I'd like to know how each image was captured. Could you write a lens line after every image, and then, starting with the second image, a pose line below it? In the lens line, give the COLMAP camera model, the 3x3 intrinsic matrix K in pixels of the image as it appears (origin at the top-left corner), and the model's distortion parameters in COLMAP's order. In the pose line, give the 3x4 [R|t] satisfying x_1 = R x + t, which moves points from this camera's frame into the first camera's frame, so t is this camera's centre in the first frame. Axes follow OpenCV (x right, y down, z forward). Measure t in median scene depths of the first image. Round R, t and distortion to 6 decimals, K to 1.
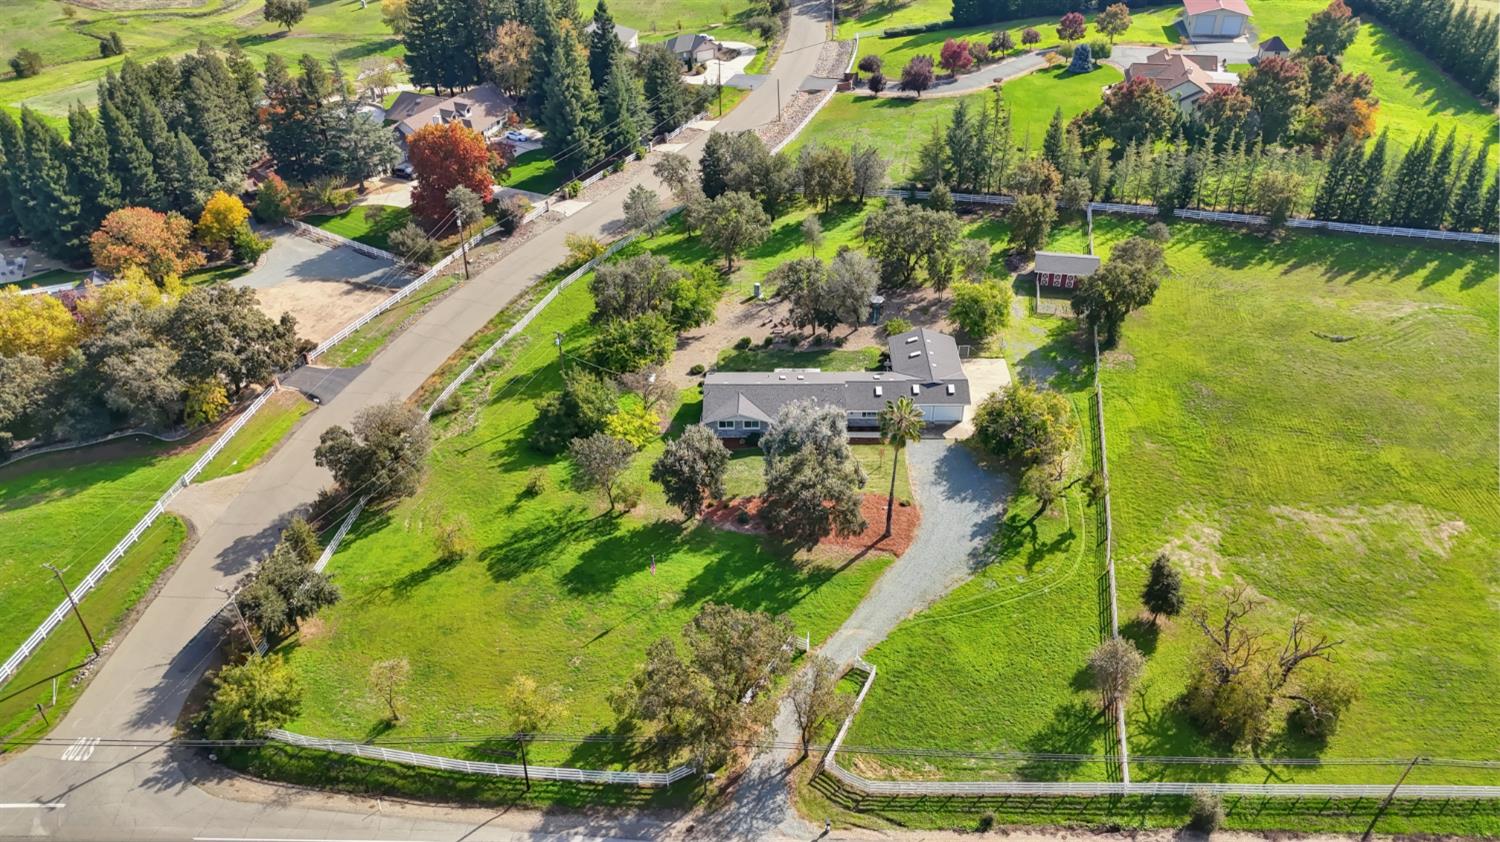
lens RADIAL K [[1109.4, 0, 749.8], [0, 1109.4, 417.7], [0, 0, 1]] dist [0.069010, -0.061526]
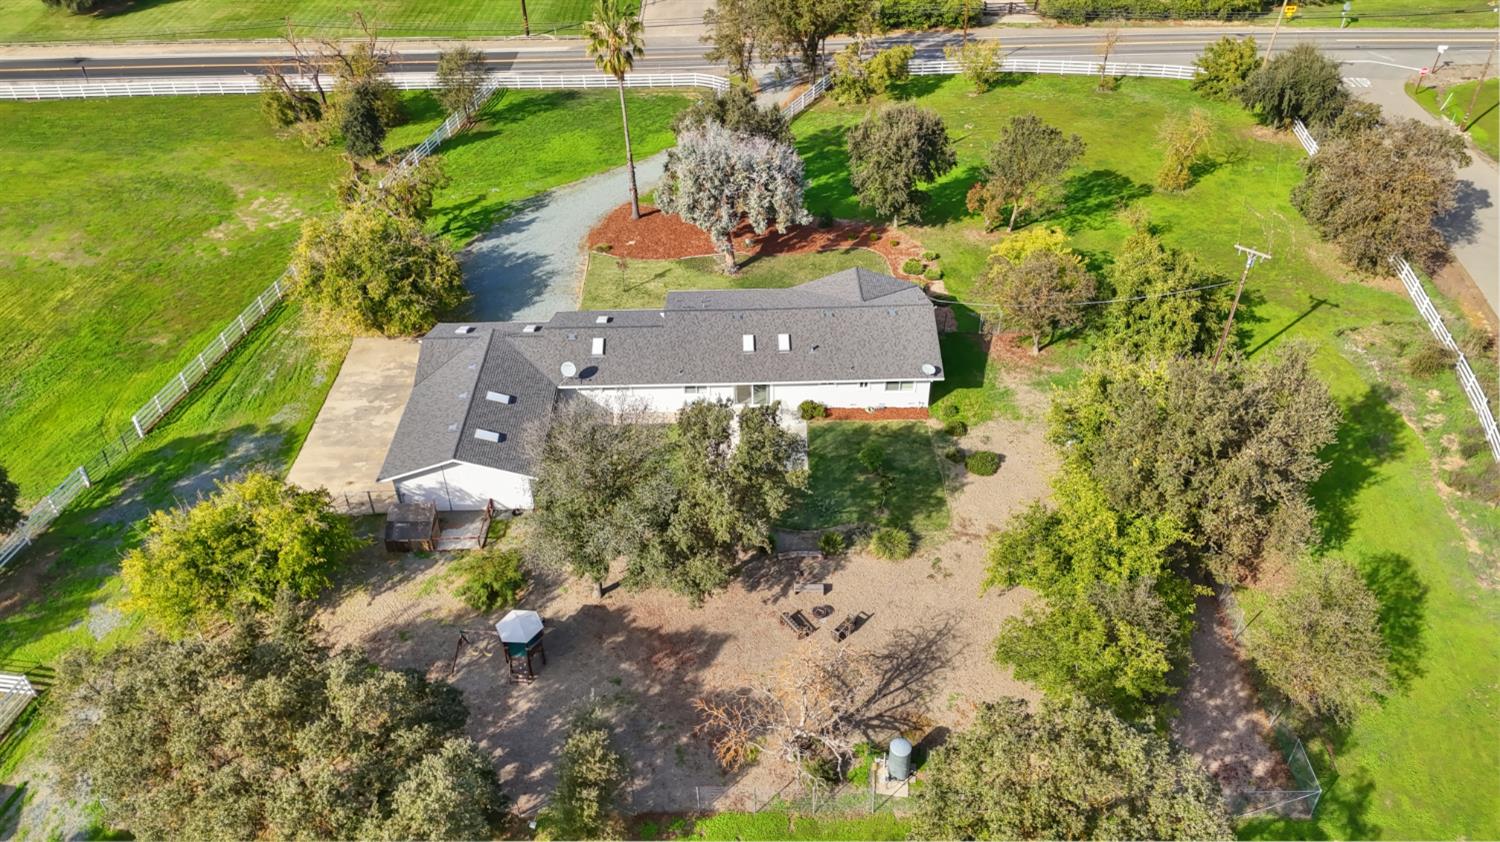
lens RADIAL K [[1109.4, 0, 750.3], [0, 1109.4, 421.9], [0, 0, 1]] dist [0.069010, -0.061526]
pose [[-0.998881, 0.045480, -0.012956, 0.043926], [0.002353, 0.321424, 0.946932, -0.401649], [0.047230, 0.945842, -0.321172, 0.957360]]
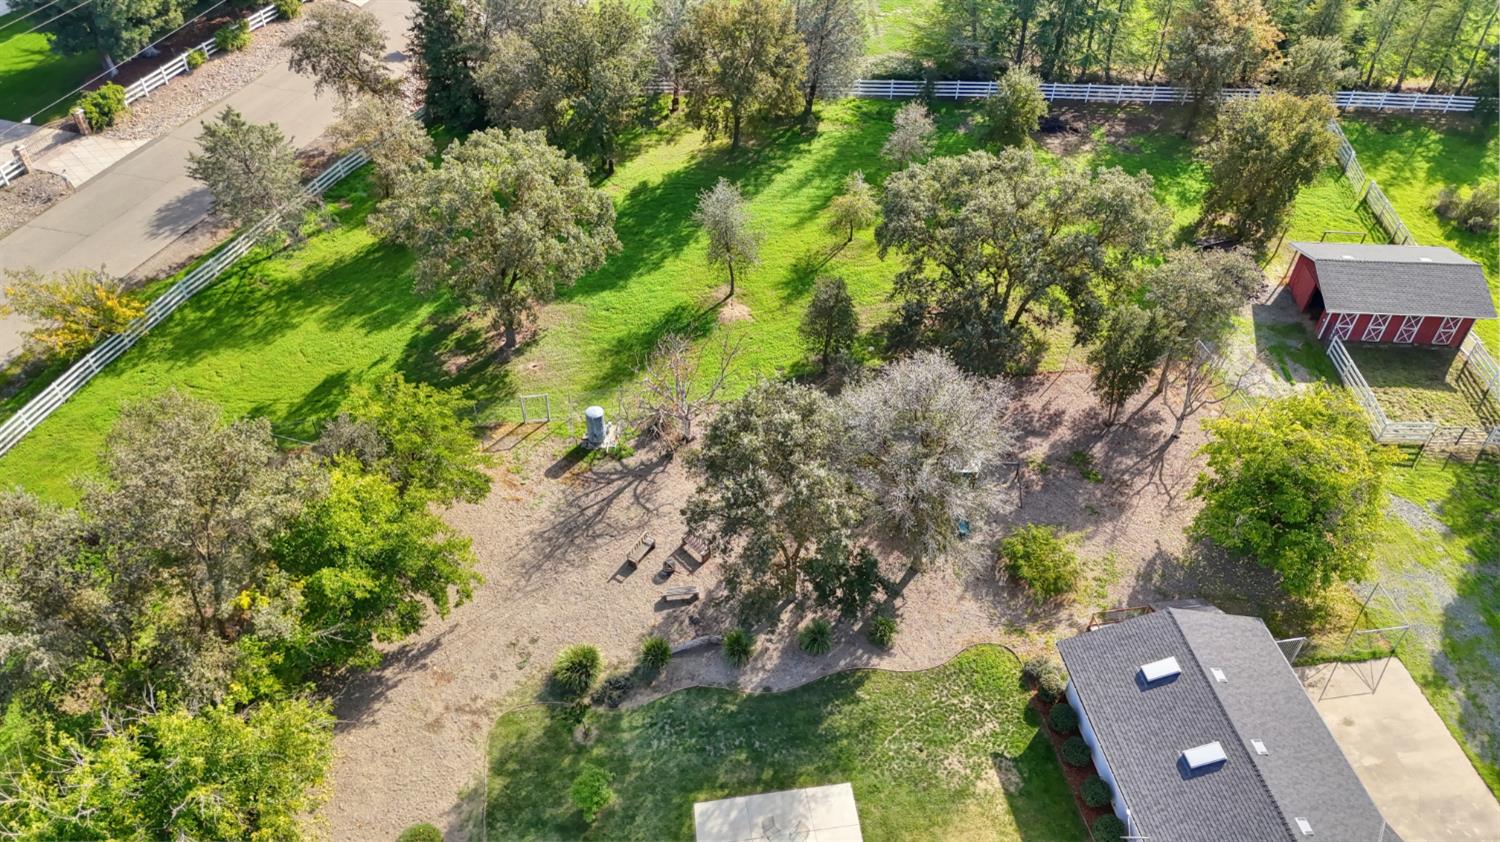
lens RADIAL K [[1109.4, 0, 752.1], [0, 1109.4, 414.8], [0, 0, 1]] dist [0.069010, -0.061526]
pose [[0.984344, -0.092226, 0.150207, 0.003223], [0.070311, 0.986903, 0.145186, -0.156657], [-0.161629, -0.132352, 0.977936, 0.620873]]
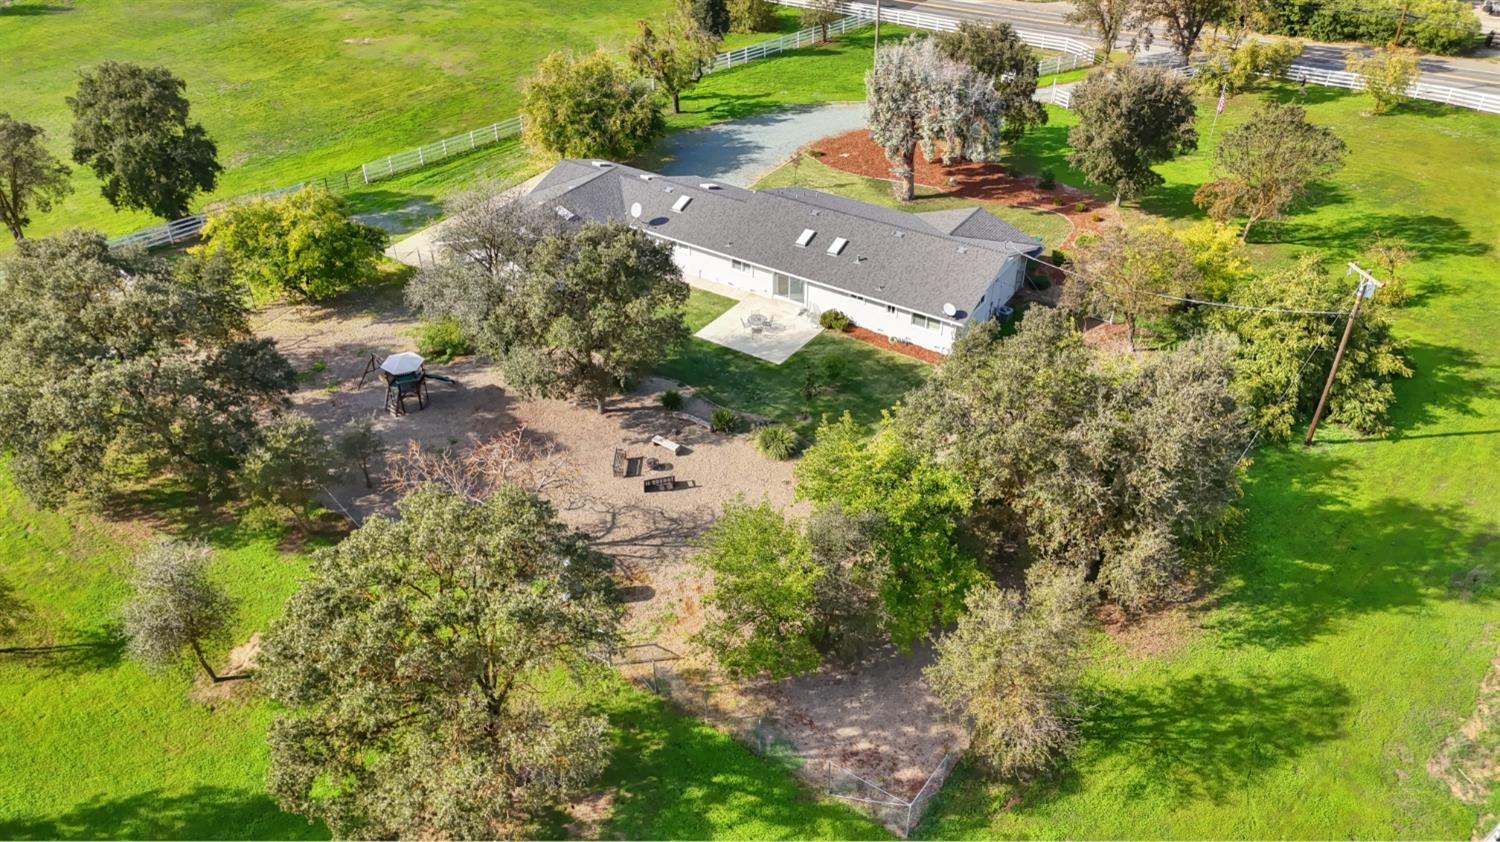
lens RADIAL K [[1109.4, 0, 747.0], [0, 1109.4, 422.5], [0, 0, 1]] dist [0.069010, -0.061526]
pose [[-0.840711, -0.291178, 0.456530, -0.144136], [0.325851, 0.401311, 0.856020, -0.347074], [-0.432465, 0.868427, -0.242506, 0.962535]]
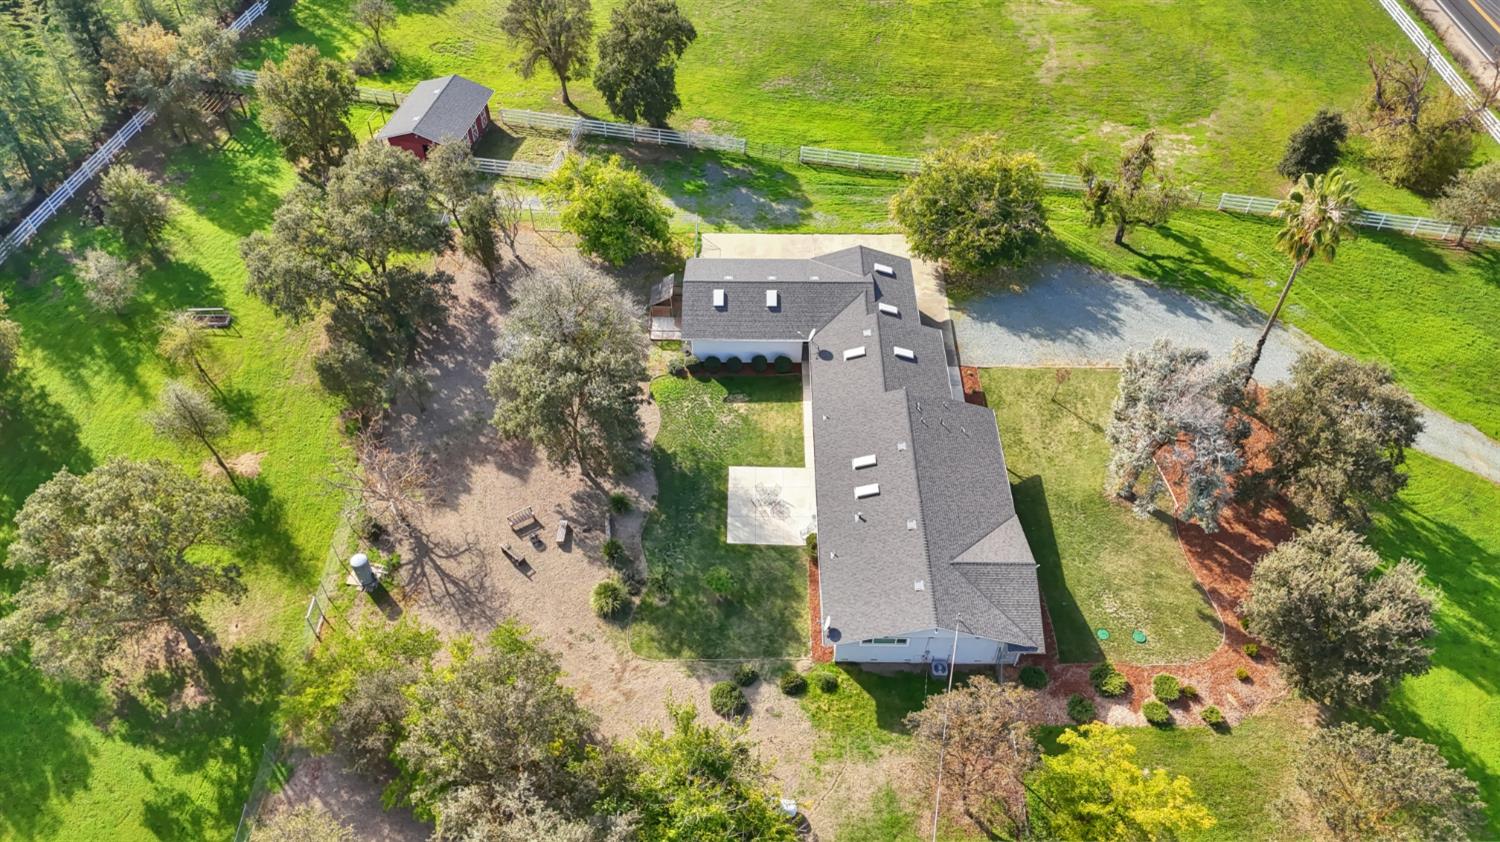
lens RADIAL K [[1109.4, 0, 746.4], [0, 1109.4, 422.4], [0, 0, 1]] dist [0.069010, -0.061526]
pose [[-0.009742, -0.716435, 0.697585, -0.218399], [0.563497, 0.572369, 0.595705, -0.286597], [-0.826061, 0.398891, 0.398133, 0.676831]]
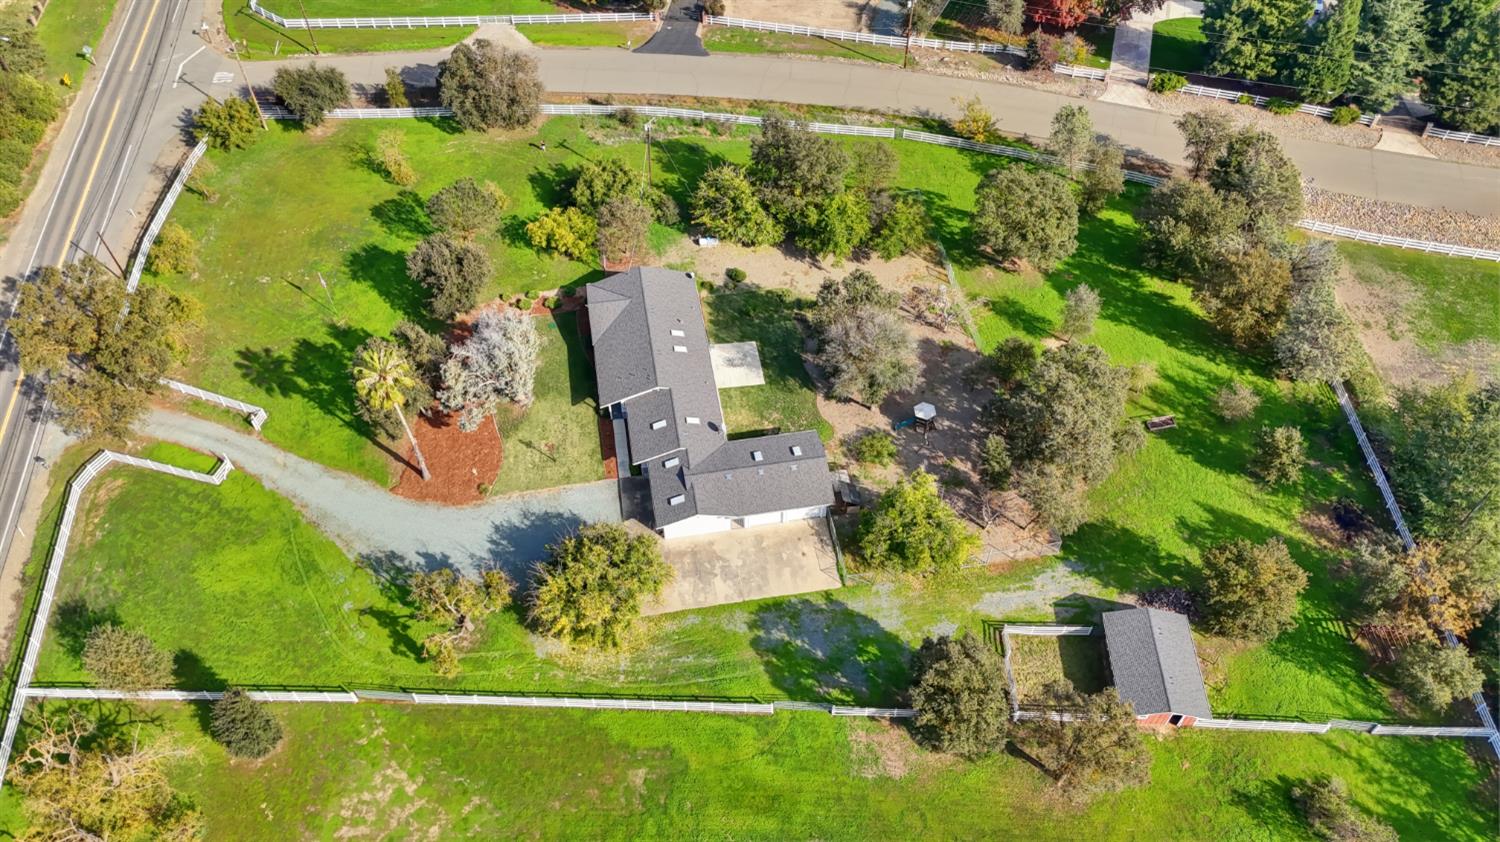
lens RADIAL K [[1109.4, 0, 750.8], [0, 1109.4, 420.6], [0, 0, 1]] dist [0.069010, -0.061526]
pose [[0.180562, 0.765792, -0.617220, 0.474028], [-0.550454, 0.598733, 0.581825, -0.400204], [0.815106, 0.234695, 0.529642, 0.503315]]
